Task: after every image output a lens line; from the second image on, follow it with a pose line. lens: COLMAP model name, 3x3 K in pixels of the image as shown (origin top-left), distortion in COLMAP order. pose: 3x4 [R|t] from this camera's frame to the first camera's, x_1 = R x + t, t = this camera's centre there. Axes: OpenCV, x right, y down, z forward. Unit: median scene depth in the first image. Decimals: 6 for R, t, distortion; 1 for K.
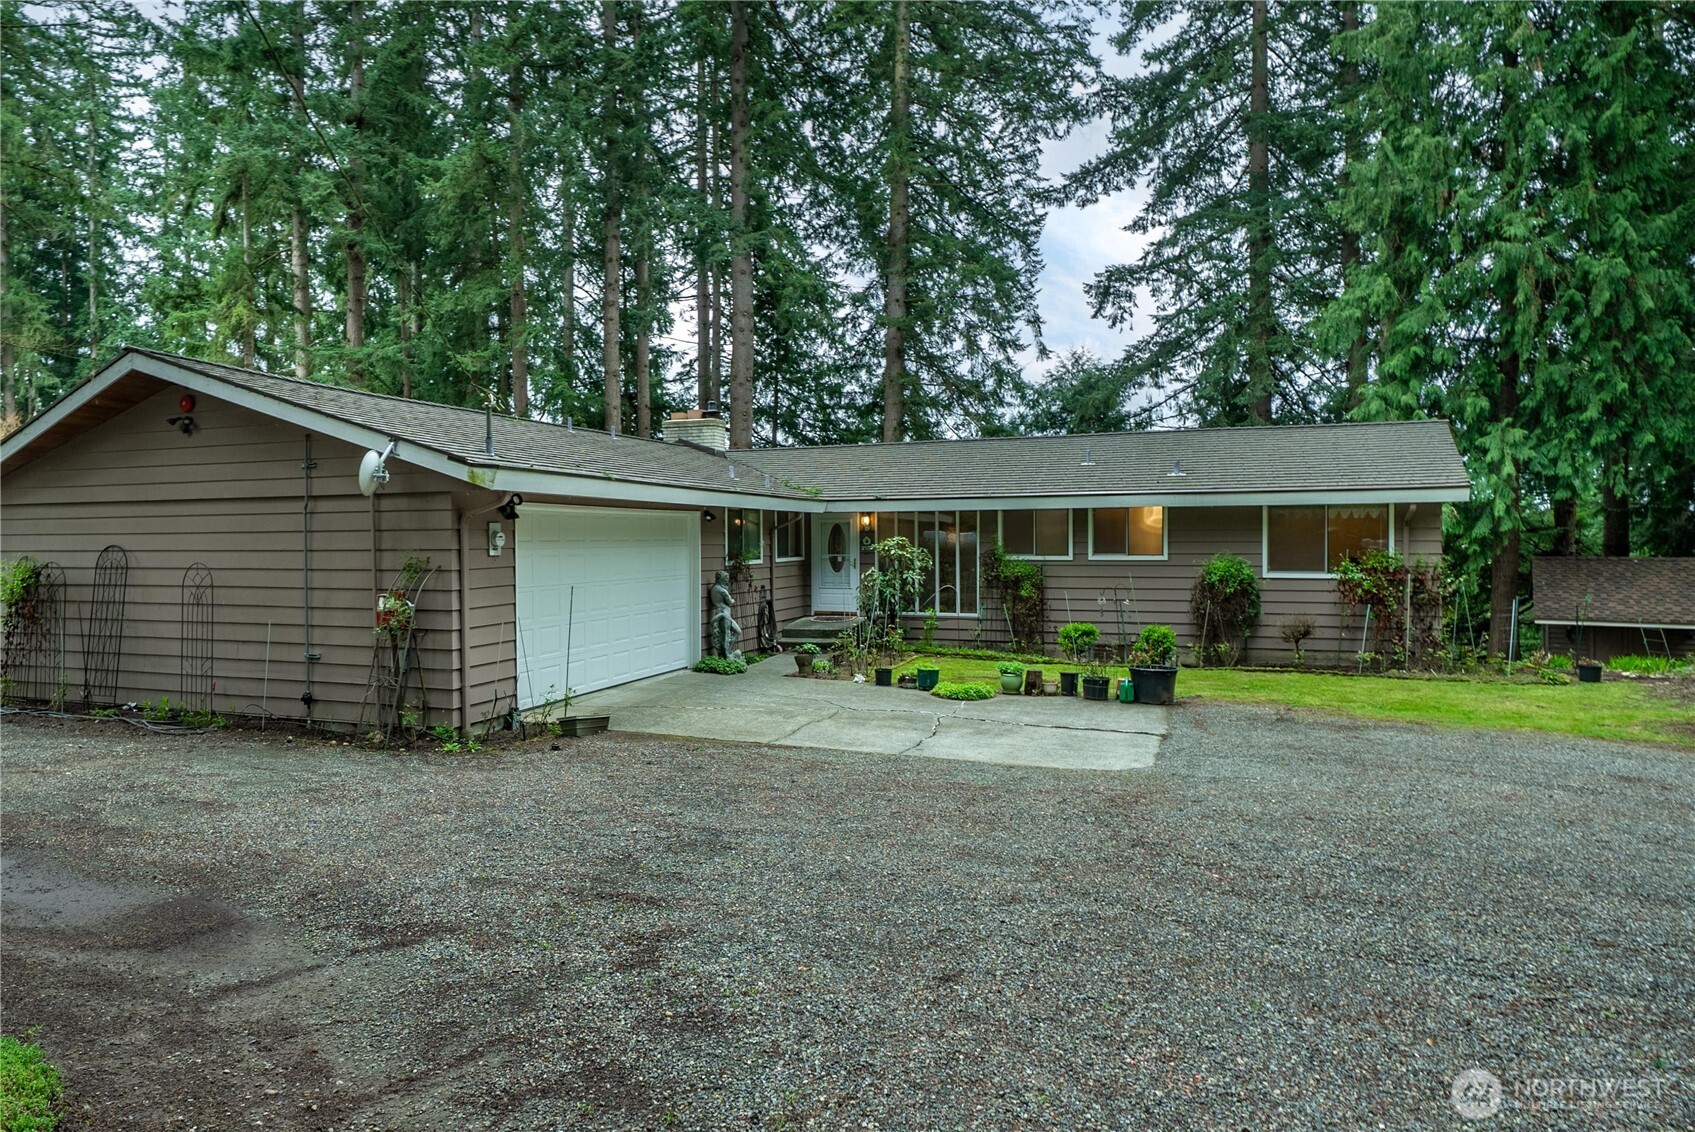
lens RADIAL K [[1023.5, 0, 849.9], [0, 1023.5, 533.5], [0, 0, 1]] dist [-0.005246, -0.000540]
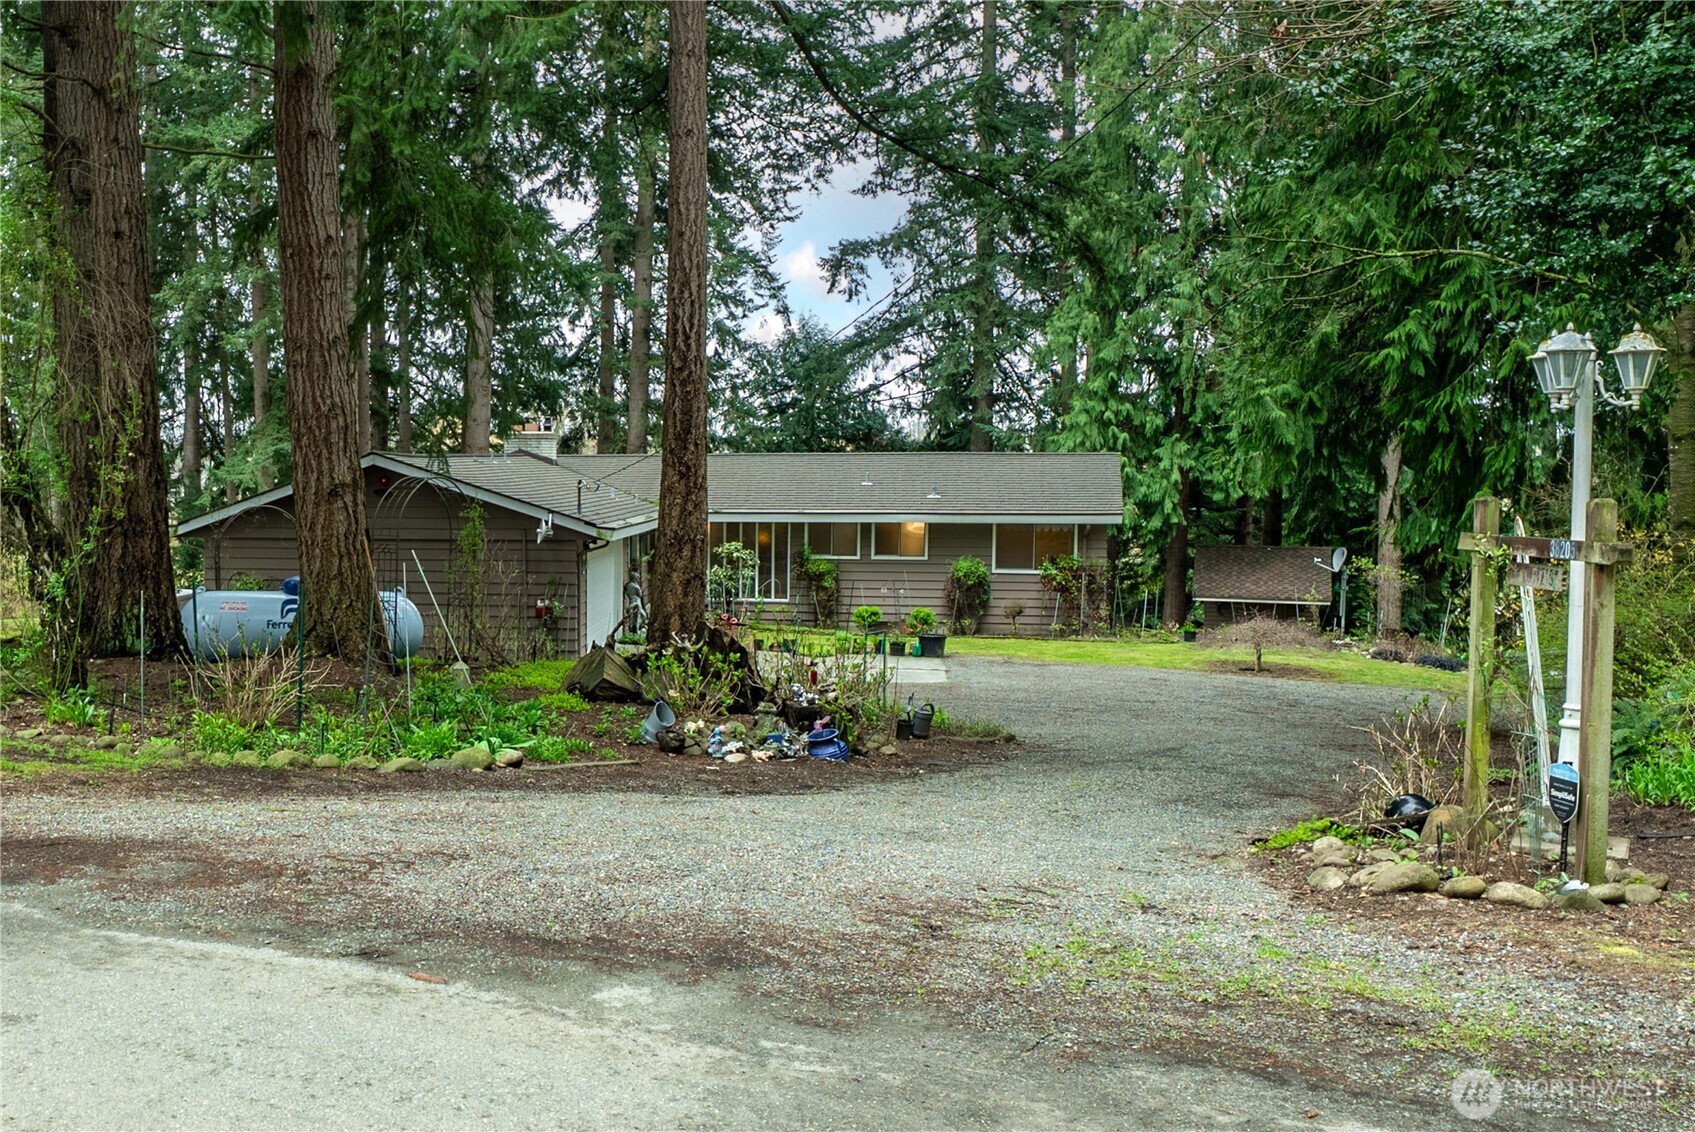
lens RADIAL K [[1079.3, 0, 847.5], [0, 1079.3, 566.0], [0, 0, 1]] dist [0.001215, -0.000068]
pose [[0.966454, -0.000340, 0.256841, -0.165747], [-0.013551, 0.998539, 0.052311, -0.040092], [-0.256484, -0.054037, 0.965037, -0.371891]]
